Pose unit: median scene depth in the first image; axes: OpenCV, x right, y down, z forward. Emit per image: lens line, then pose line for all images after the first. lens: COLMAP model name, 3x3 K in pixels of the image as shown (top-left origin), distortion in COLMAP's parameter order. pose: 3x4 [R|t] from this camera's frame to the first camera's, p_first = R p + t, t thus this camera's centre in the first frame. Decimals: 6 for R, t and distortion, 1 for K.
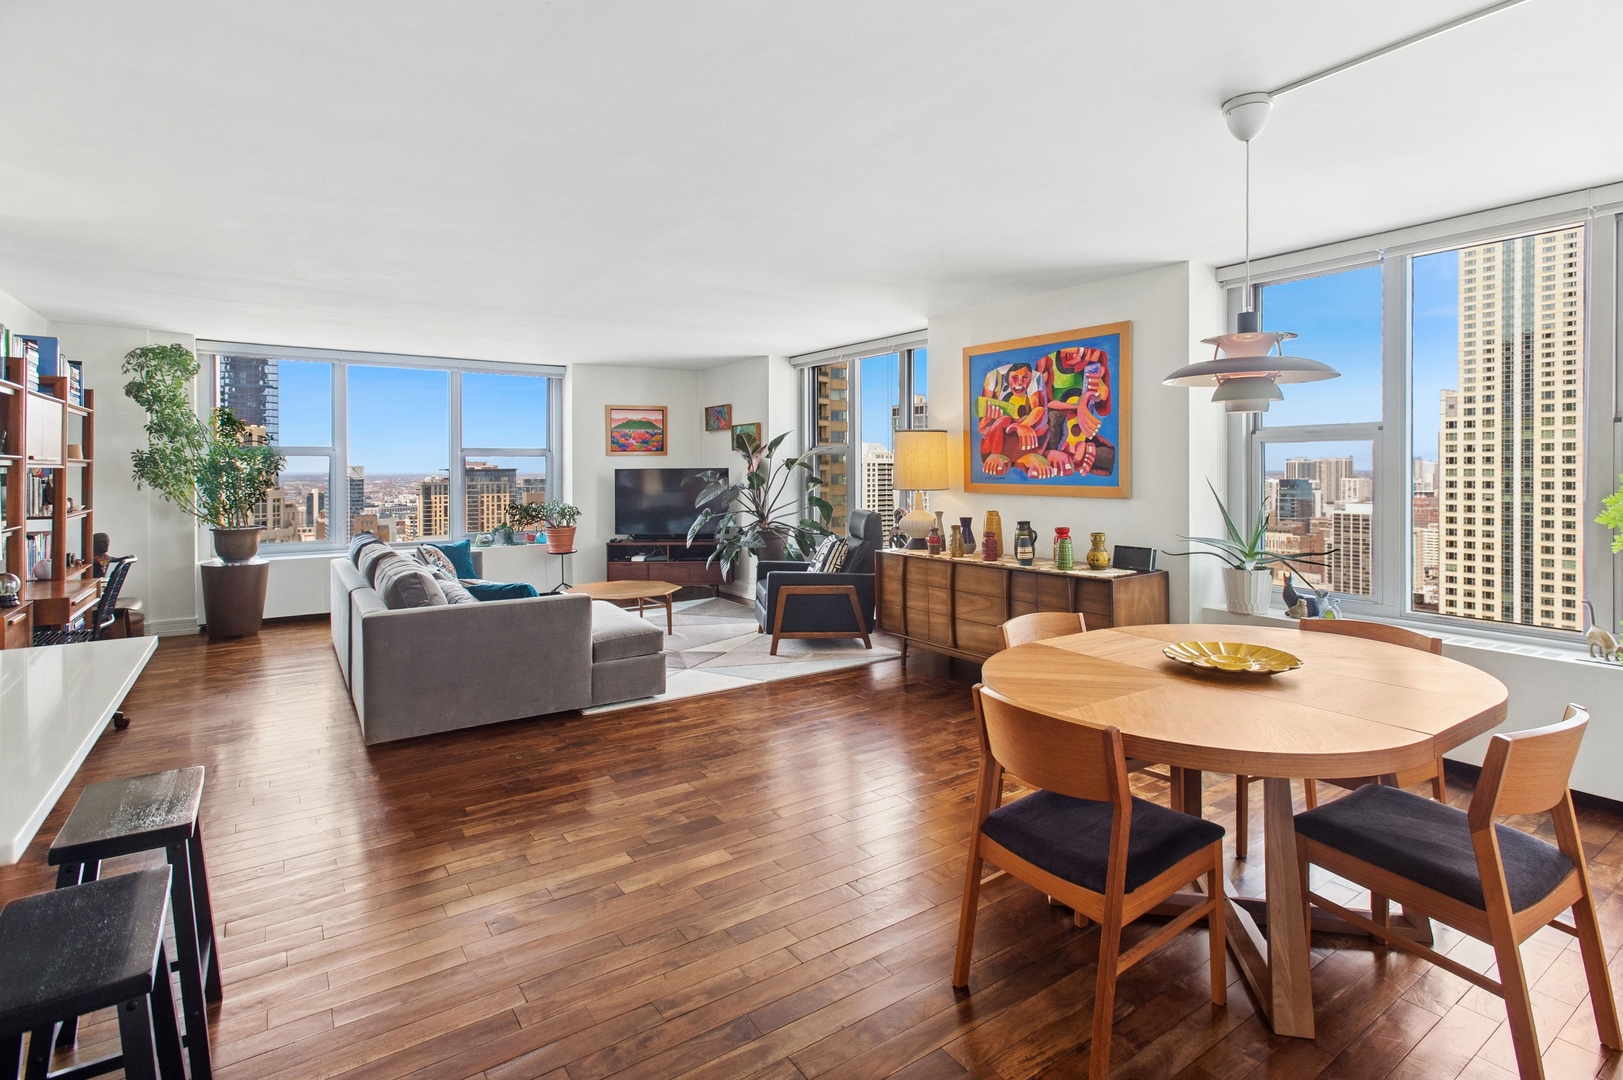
lens RADIAL K [[832.7, 0, 761.1], [0, 832.7, 451.5], [0, 0, 1]] dist [-0.005064, 0.000055]
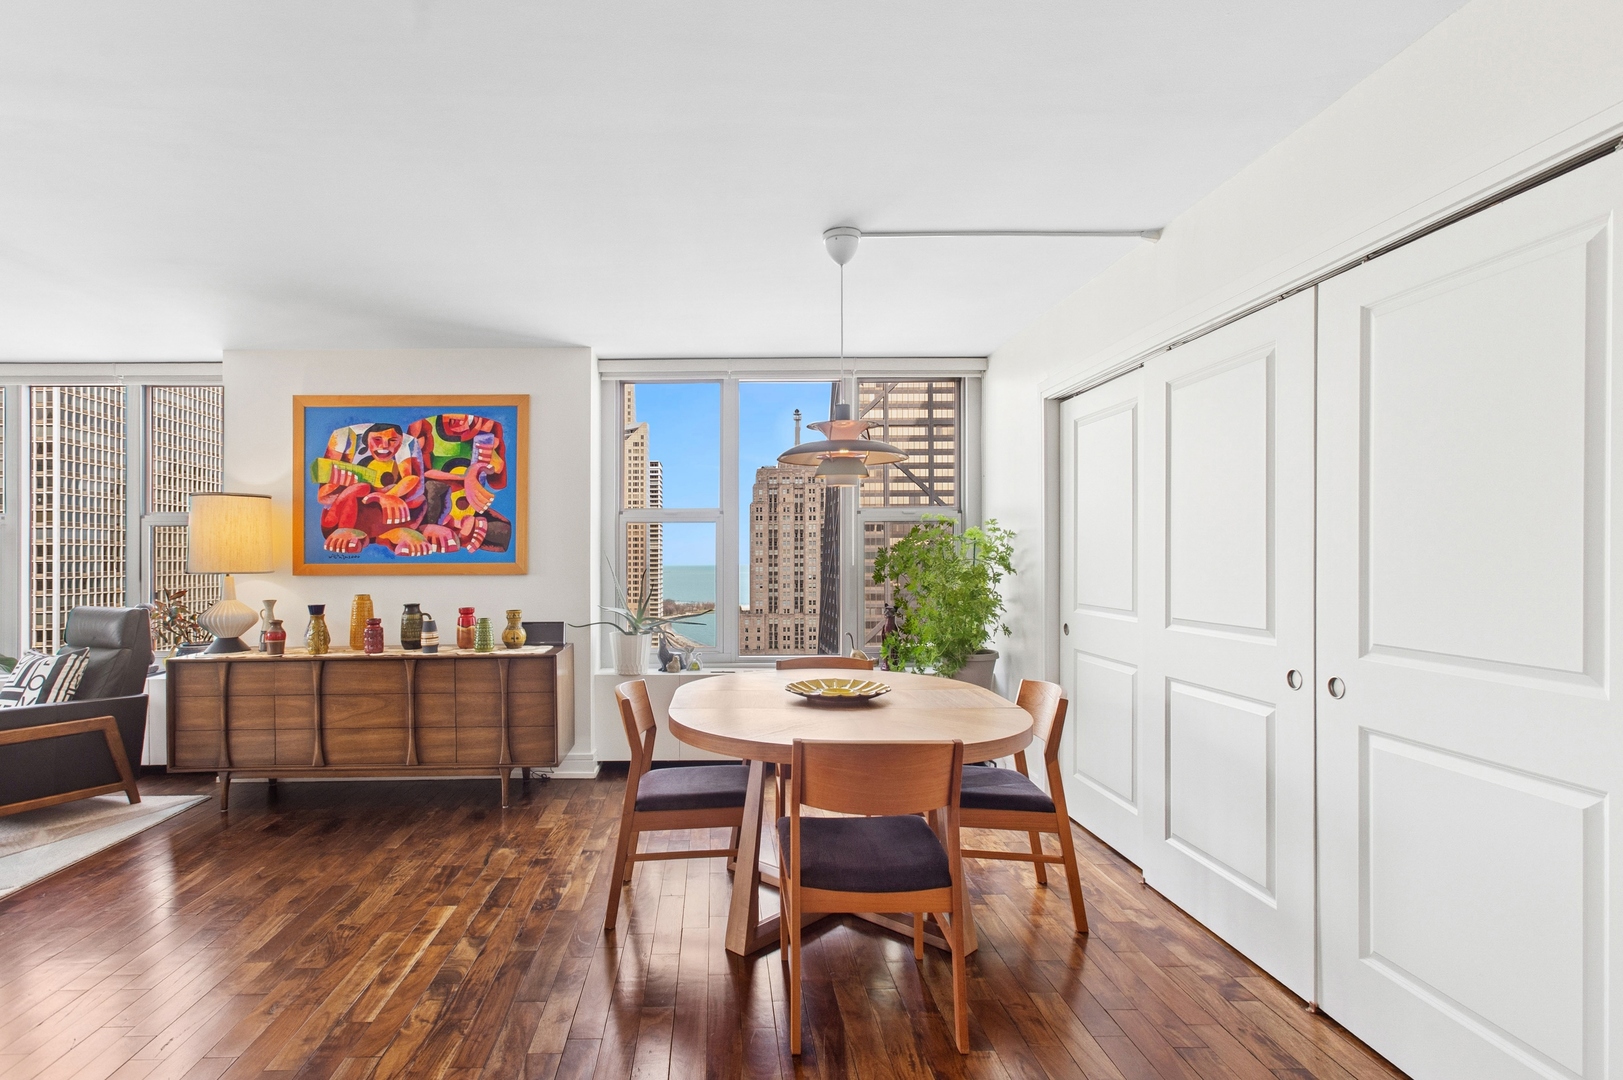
lens RADIAL K [[874.1, 0, 732.5], [0, 874.1, 546.4], [0, 0, 1]] dist [0.003123, 0.000008]
pose [[0.497686, 0.014819, 0.867231, -0.308417], [-0.010558, 0.999883, -0.011027, 0.029310], [-0.867293, -0.003668, 0.497785, 0.245290]]
